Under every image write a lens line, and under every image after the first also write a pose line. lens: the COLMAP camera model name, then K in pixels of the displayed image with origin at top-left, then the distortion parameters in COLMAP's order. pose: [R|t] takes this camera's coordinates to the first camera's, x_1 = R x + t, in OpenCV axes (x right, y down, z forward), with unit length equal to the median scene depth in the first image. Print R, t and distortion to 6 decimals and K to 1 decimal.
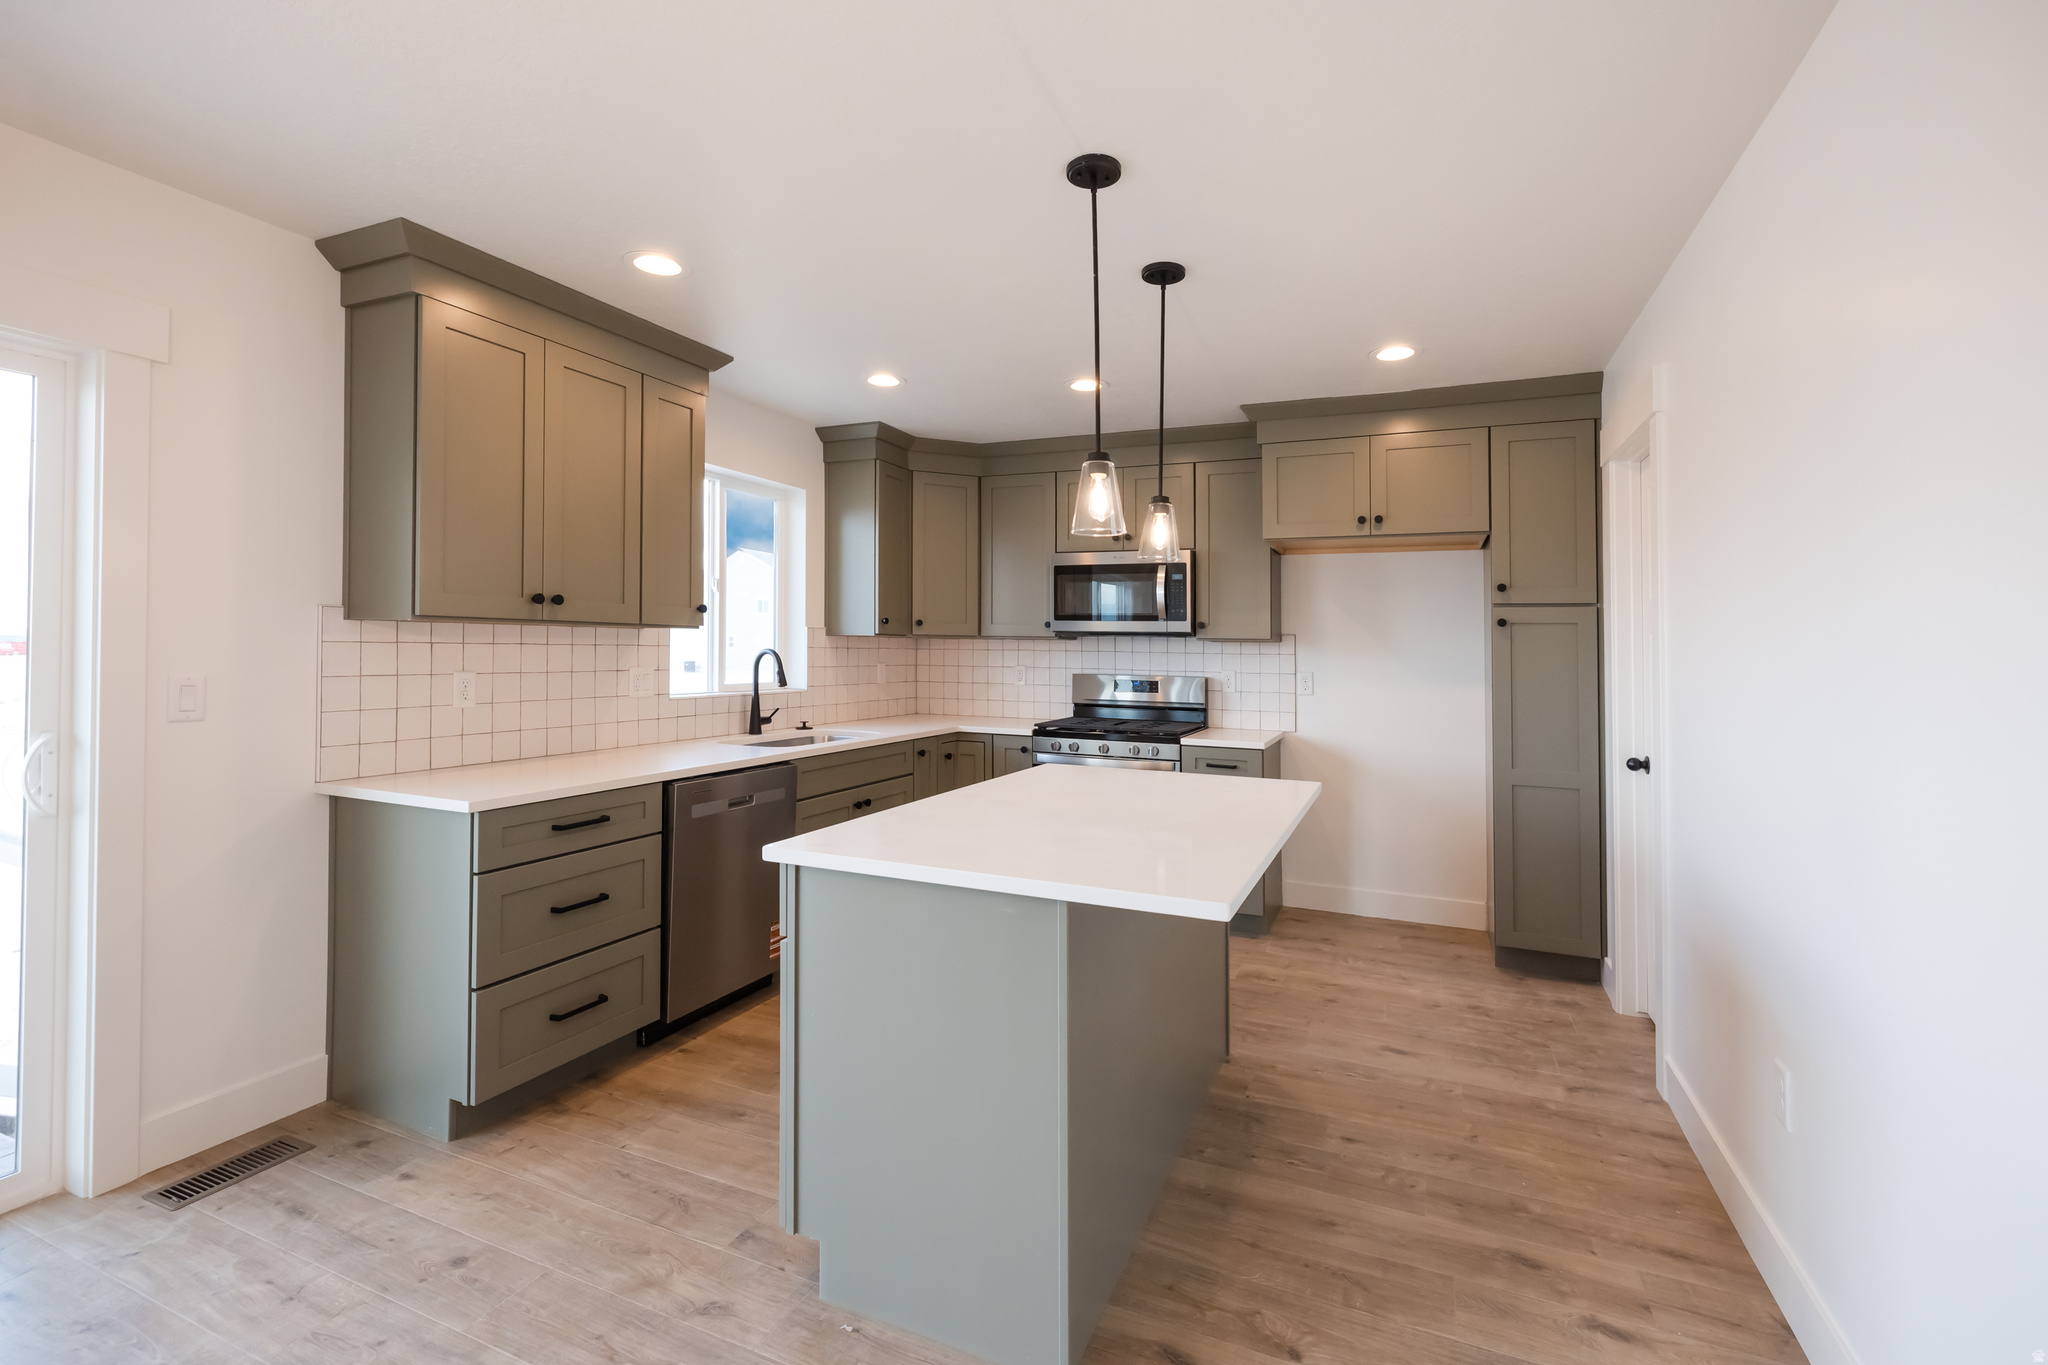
lens RADIAL K [[891.3, 0, 1058.5], [0, 891.3, 623.4], [0, 0, 1]] dist [0.001544, -0.000026]
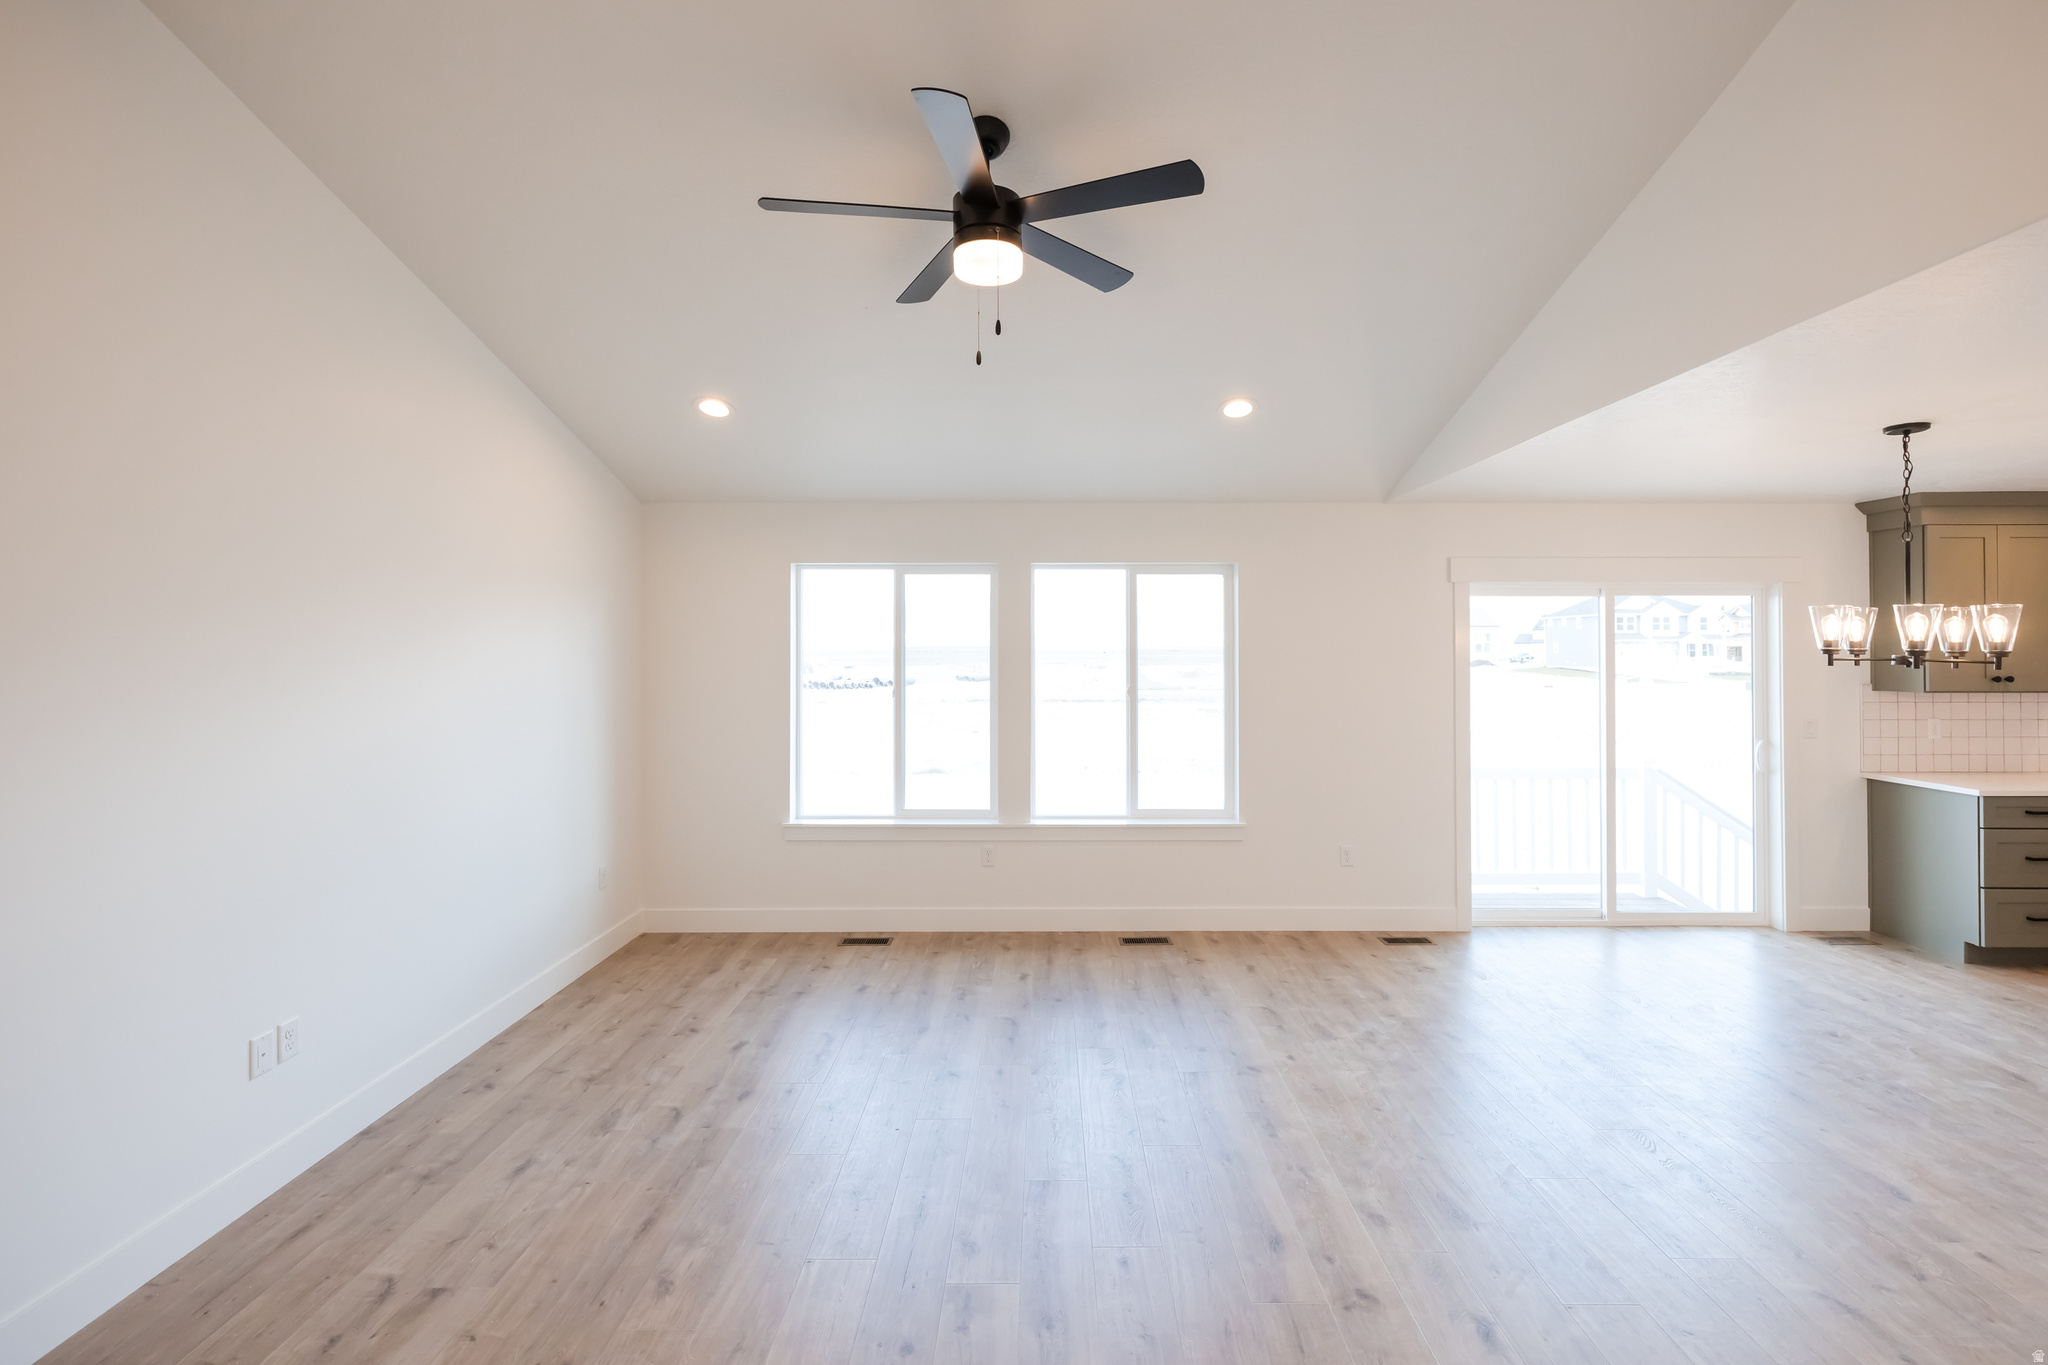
lens RADIAL K [[891.3, 0, 1016.0], [0, 891.3, 660.1], [0, 0, 1]] dist [0.001544, -0.000026]
pose [[0.370620, 0.000089, -0.928784, 0.307696], [0.032823, 0.999374, 0.013193, -0.148684], [0.928204, -0.035376, 0.370386, -1.375615]]
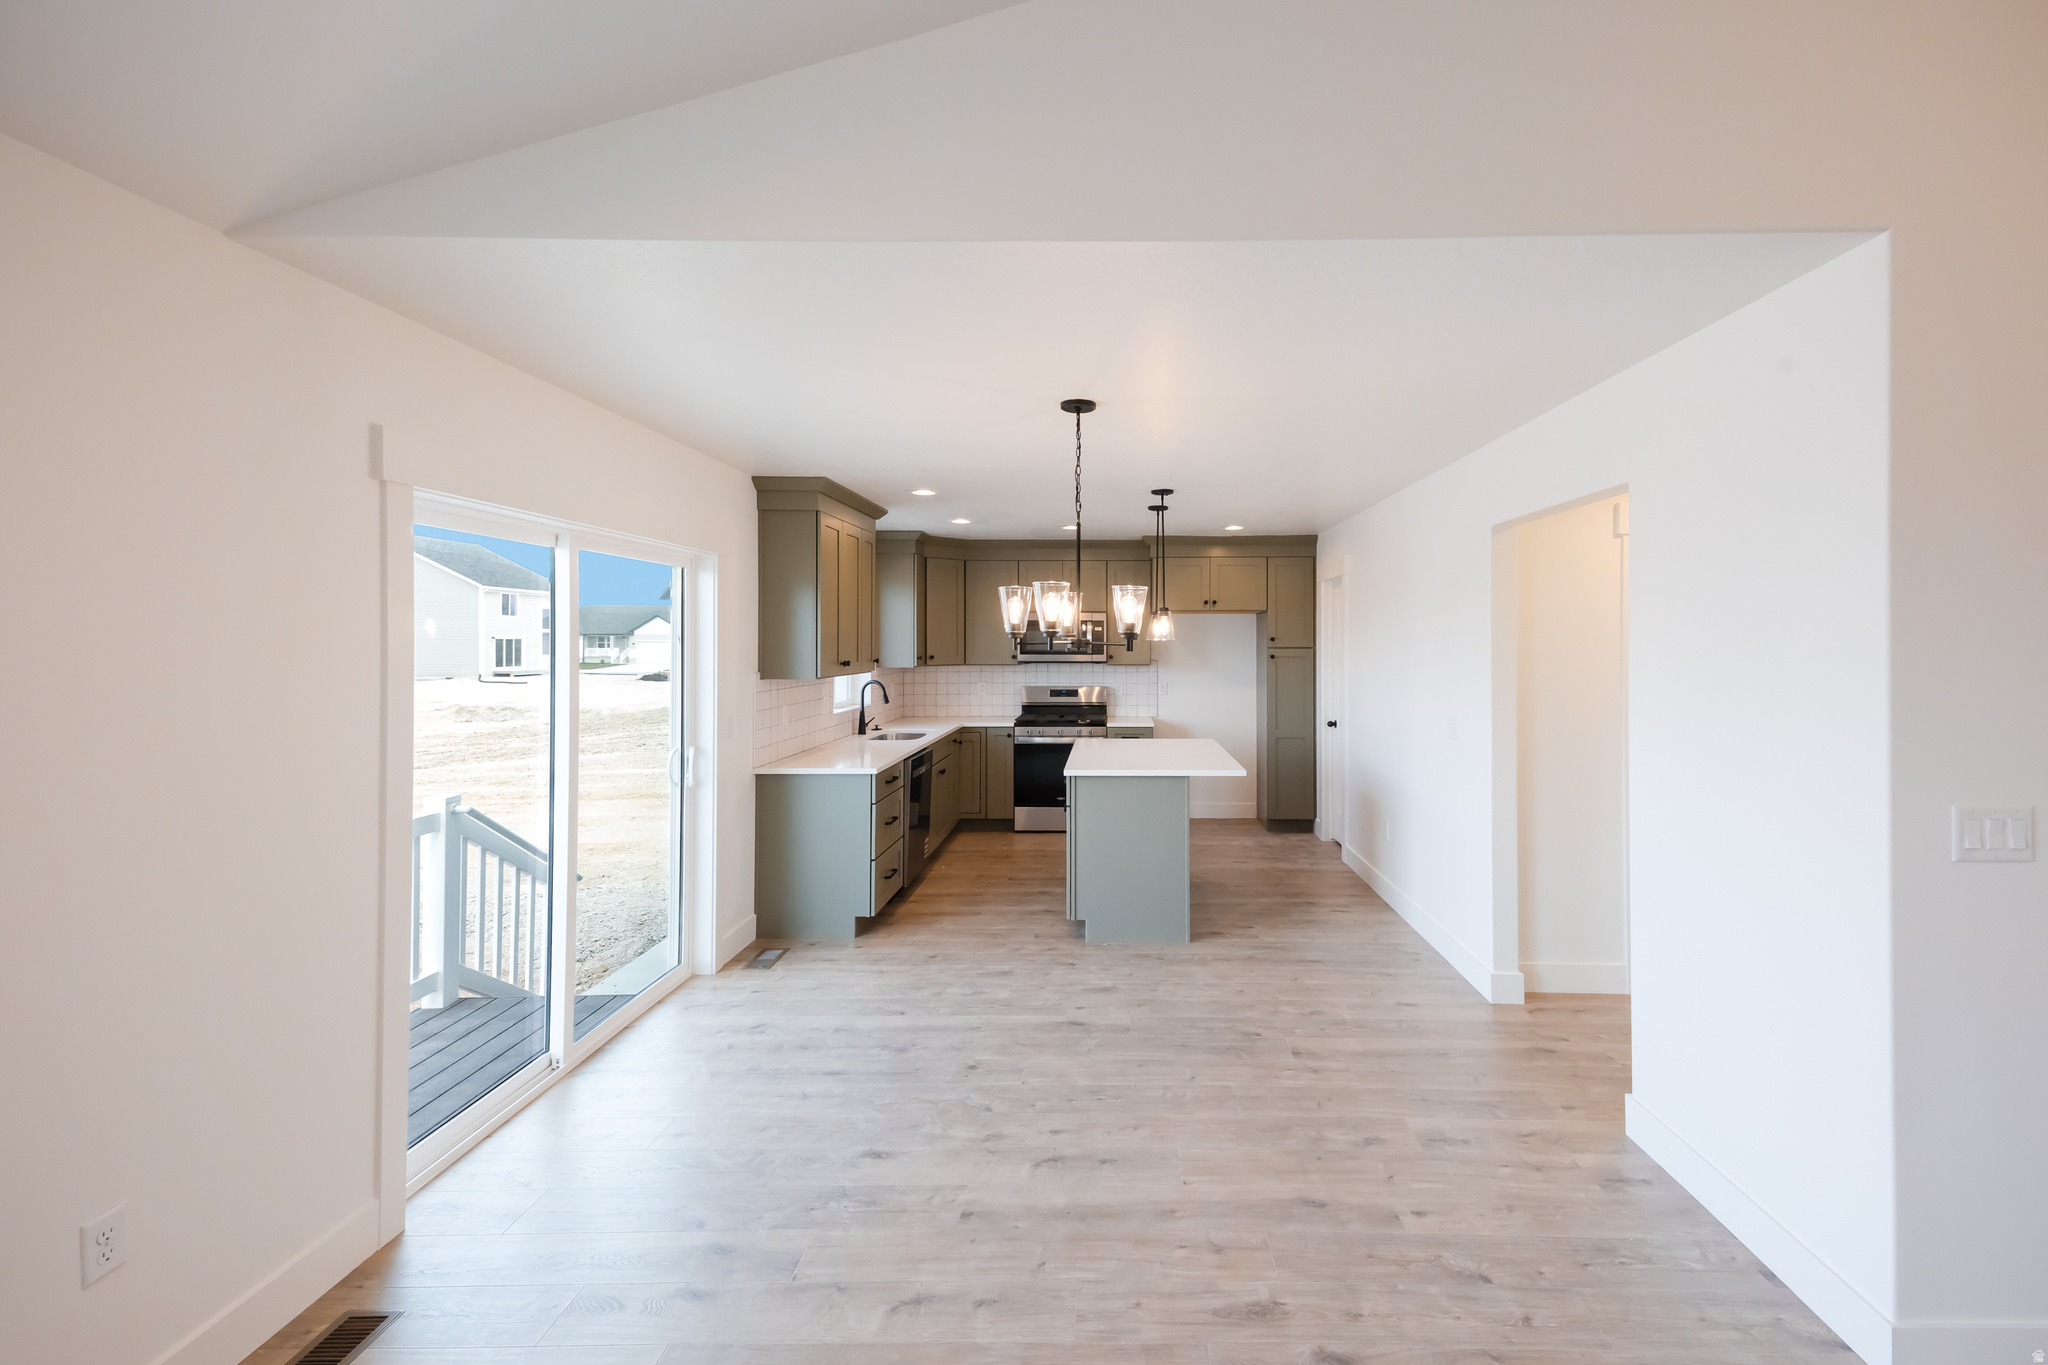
lens RADIAL K [[891.3, 0, 1152.8], [0, 891.3, 616.7], [0, 0, 1]] dist [0.001544, -0.000026]
pose [[0.910438, -0.000977, 0.413645, -0.757182], [-0.000963, 0.999989, 0.004481, -0.131722], [-0.413645, -0.004478, 0.910427, -0.934306]]
